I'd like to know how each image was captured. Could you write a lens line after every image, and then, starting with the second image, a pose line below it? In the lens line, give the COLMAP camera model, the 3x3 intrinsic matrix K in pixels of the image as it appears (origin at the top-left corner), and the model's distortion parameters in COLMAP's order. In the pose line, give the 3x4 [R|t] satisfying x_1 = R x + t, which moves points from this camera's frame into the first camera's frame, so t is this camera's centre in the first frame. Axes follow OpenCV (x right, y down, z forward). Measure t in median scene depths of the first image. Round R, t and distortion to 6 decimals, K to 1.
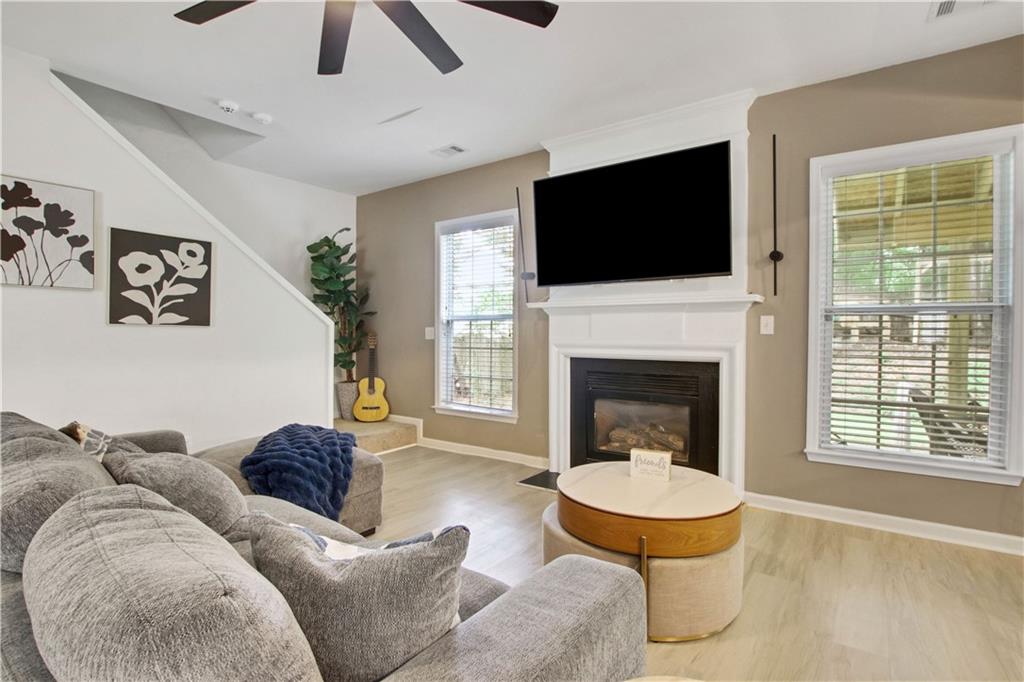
lens RADIAL K [[507.4, 0, 508.0], [0, 507.4, 331.9], [0, 0, 1]] dist [-0.020946, 0.000253]
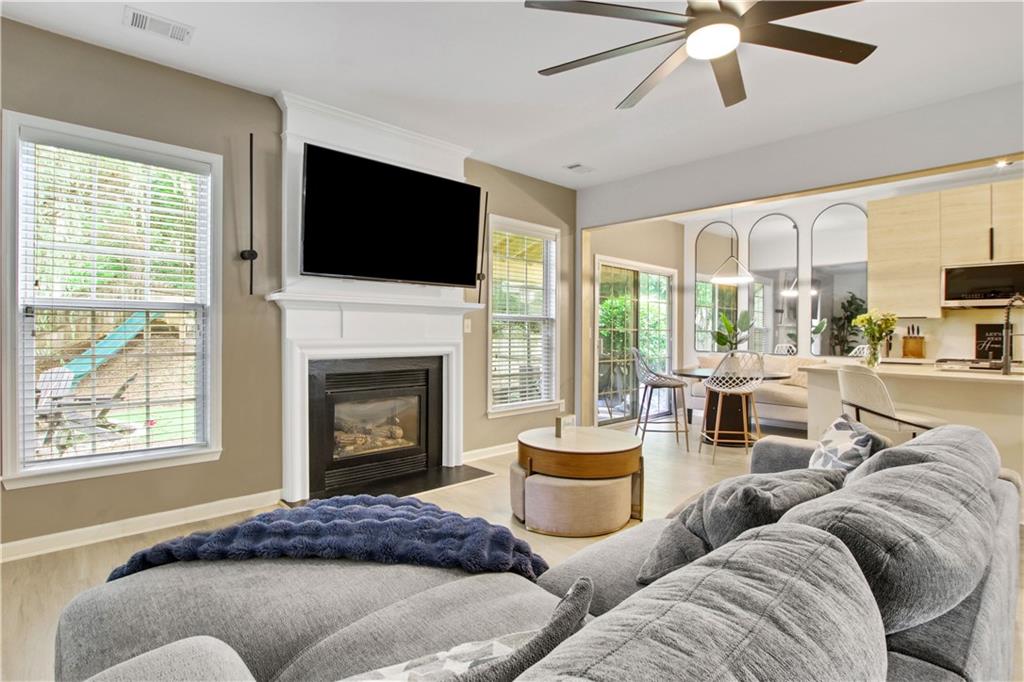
lens RADIAL K [[528.8, 0, 525.4], [0, 528.8, 333.5], [0, 0, 1]] dist [-0.018953, 0.000227]
pose [[0.151955, 0.003315, 0.988382, -0.857925], [0.002149, 0.999991, -0.003684, 0.011830], [-0.988385, 0.002684, 0.151946, 0.617729]]
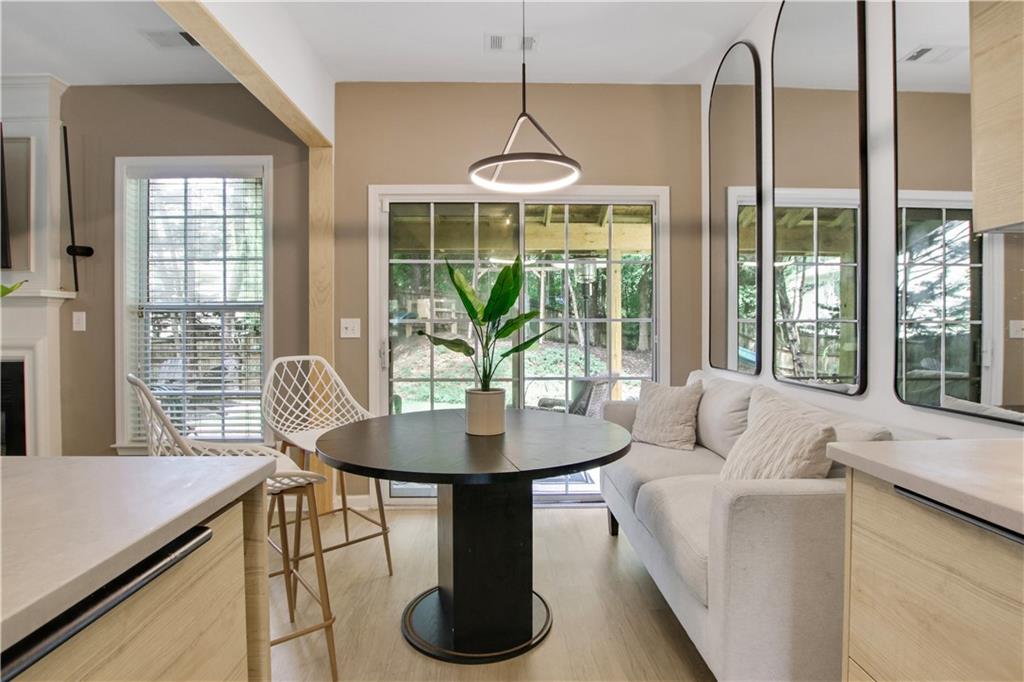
lens RADIAL K [[507.4, 0, 508.0], [0, 507.4, 331.9], [0, 0, 1]] dist [-0.020946, 0.000253]
pose [[0.800265, -0.008935, 0.599580, 0.586133], [0.005695, 0.999957, 0.007301, 0.004114], [-0.599620, -0.002428, 0.800281, -0.259694]]
